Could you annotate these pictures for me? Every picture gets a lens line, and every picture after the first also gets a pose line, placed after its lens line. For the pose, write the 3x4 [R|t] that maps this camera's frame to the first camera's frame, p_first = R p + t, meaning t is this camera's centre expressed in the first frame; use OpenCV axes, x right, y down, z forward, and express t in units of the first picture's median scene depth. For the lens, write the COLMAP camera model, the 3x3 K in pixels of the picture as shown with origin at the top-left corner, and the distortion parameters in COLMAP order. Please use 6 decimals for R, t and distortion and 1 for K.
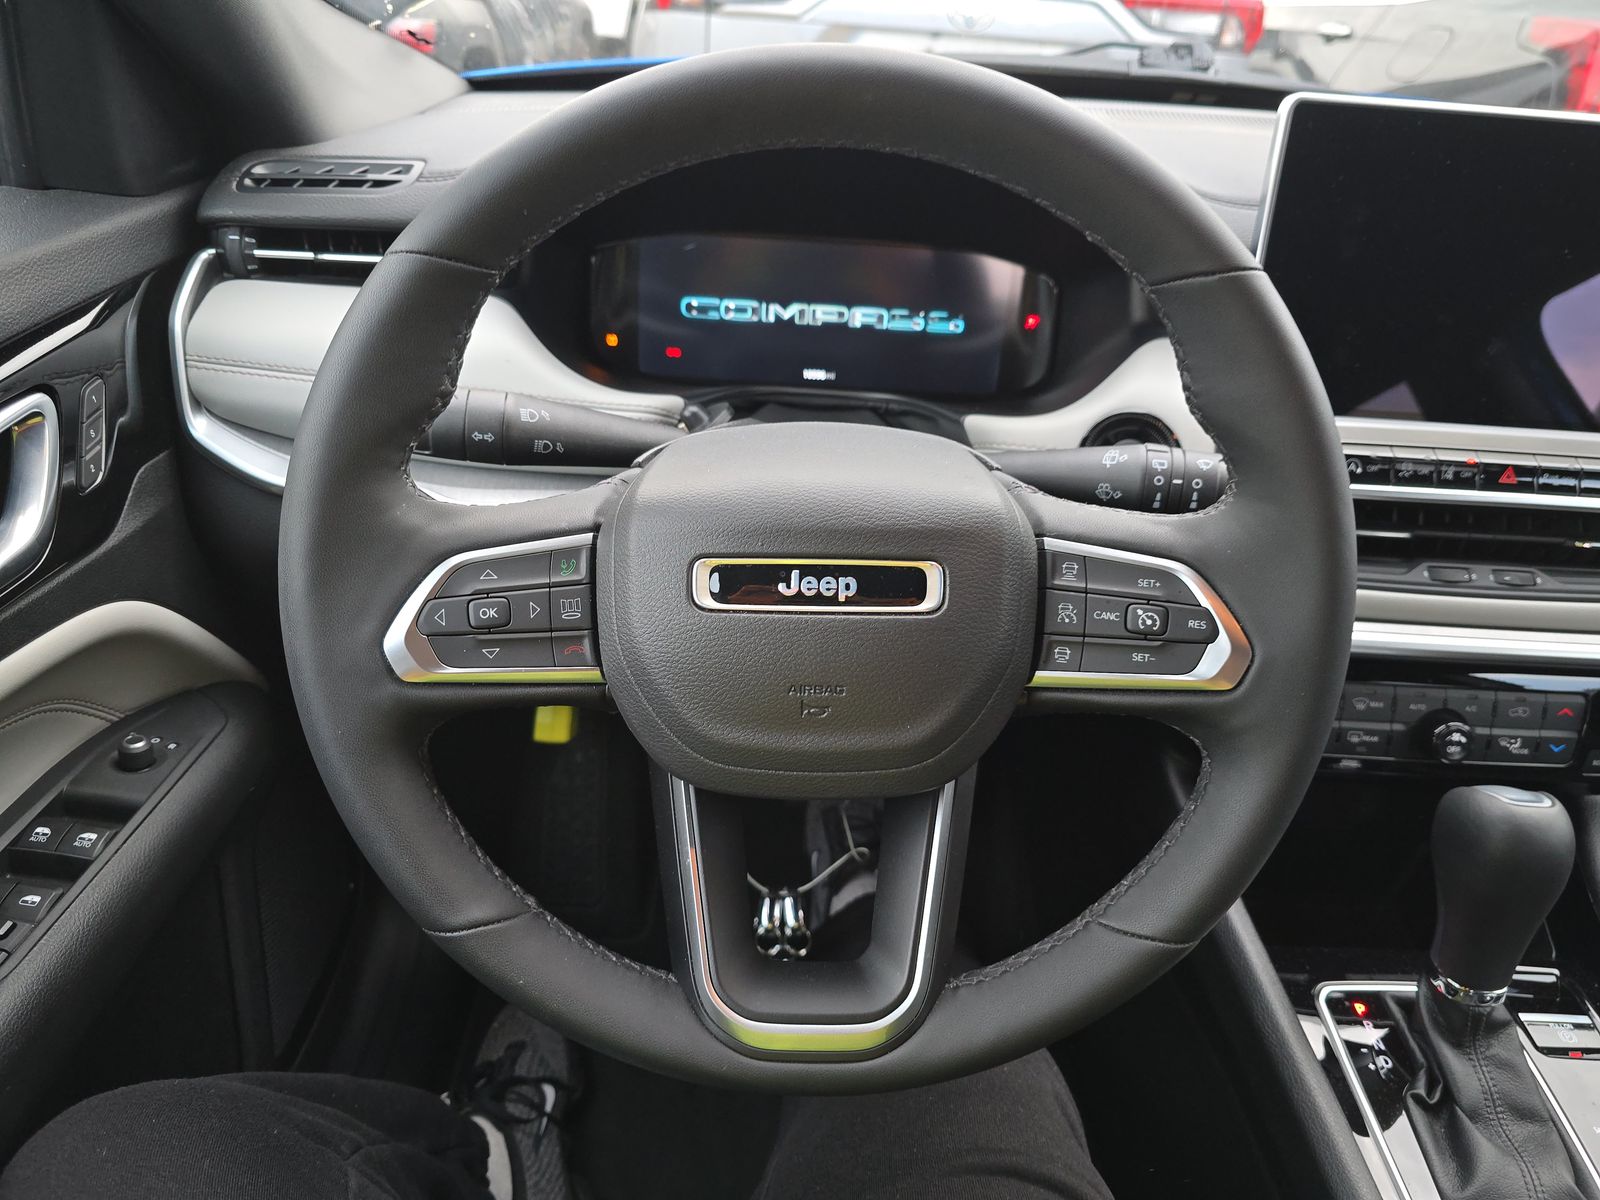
lens RADIAL K [[1074.8, 0, 800.3], [0, 1074.8, 604.0], [0, 0, 1]] dist [0.027154, -0.028710]
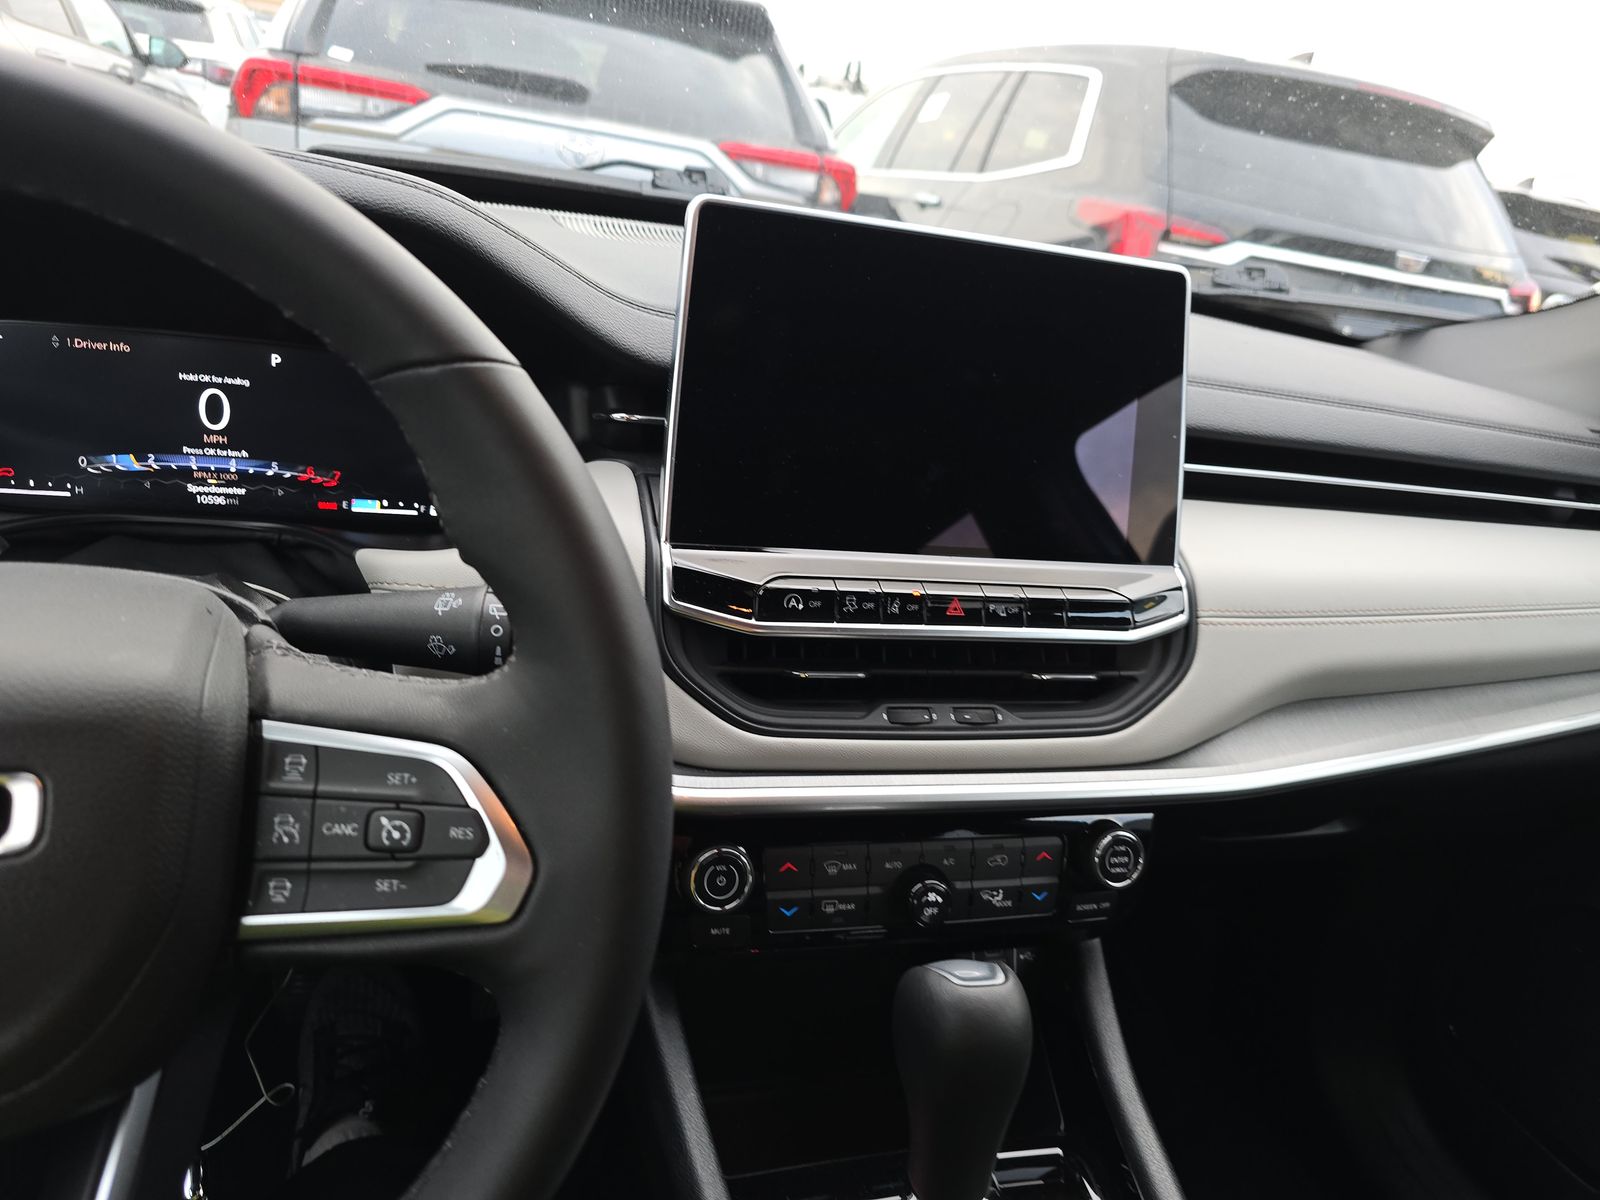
lens RADIAL K [[1074.8, 0, 791.8], [0, 1074.8, 597.9], [0, 0, 1]] dist [0.027154, -0.028710]
pose [[0.961515, -0.024230, 0.273682, 0.265258], [0.057048, 0.992002, -0.112599, -0.030351], [-0.268765, 0.123878, 0.955207, 0.151589]]
